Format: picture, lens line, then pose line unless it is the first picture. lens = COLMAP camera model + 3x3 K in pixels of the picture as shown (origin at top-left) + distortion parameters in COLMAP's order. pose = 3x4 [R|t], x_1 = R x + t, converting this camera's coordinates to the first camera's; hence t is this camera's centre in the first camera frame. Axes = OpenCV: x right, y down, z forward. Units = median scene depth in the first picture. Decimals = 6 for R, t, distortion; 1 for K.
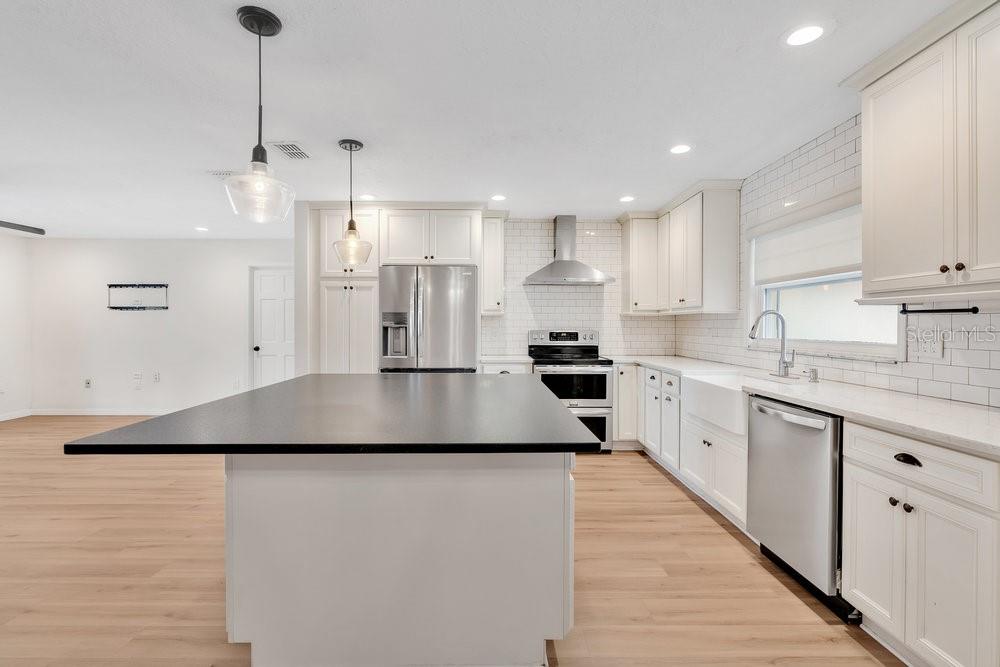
lens RADIAL K [[469.5, 0, 504.8], [0, 469.5, 331.5], [0, 0, 1]] dist [-0.016277, 0.002623]
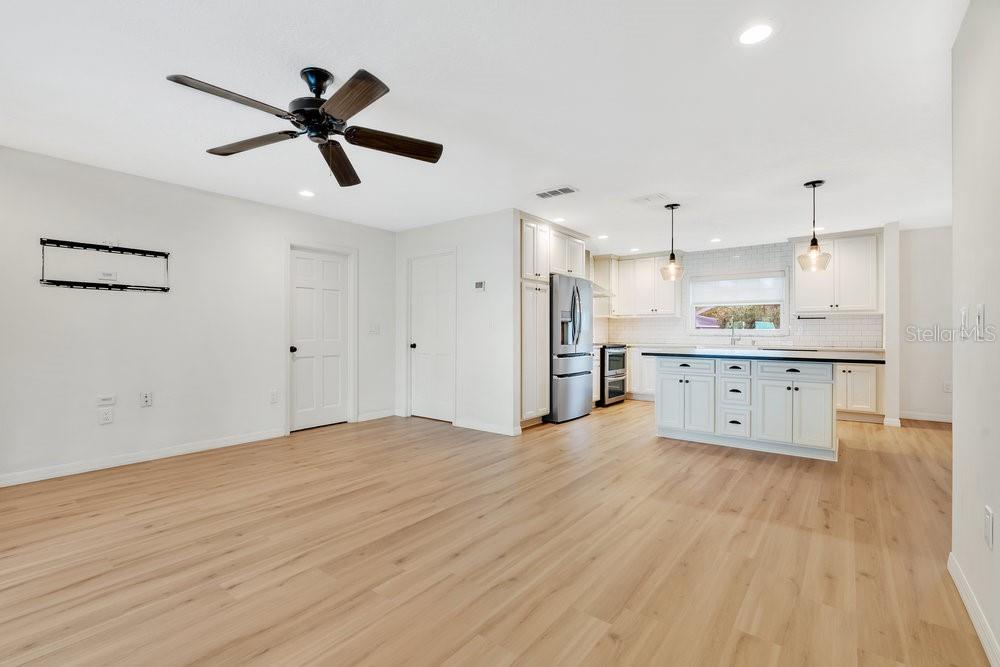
lens RADIAL K [[469.5, 0, 494.7], [0, 469.5, 334.5], [0, 0, 1]] dist [-0.016277, 0.002623]
pose [[0.611251, -0.002140, 0.791434, -1.353038], [0.011740, 0.999911, -0.006364, 0.029067], [-0.791350, 0.013181, 0.611221, 0.351309]]
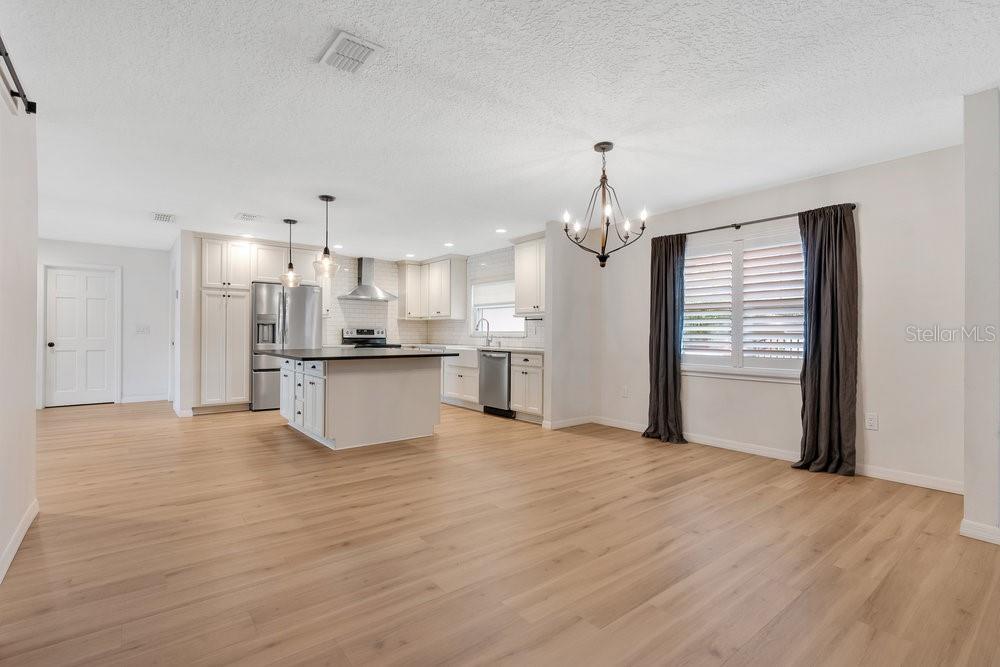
lens RADIAL K [[469.5, 0, 518.7], [0, 469.5, 331.1], [0, 0, 1]] dist [-0.016277, 0.002623]
pose [[0.780589, 0.007014, 0.625005, -0.524438], [0.003708, 0.999867, -0.015853, 0.038587], [-0.625033, 0.014692, 0.780460, -0.652334]]
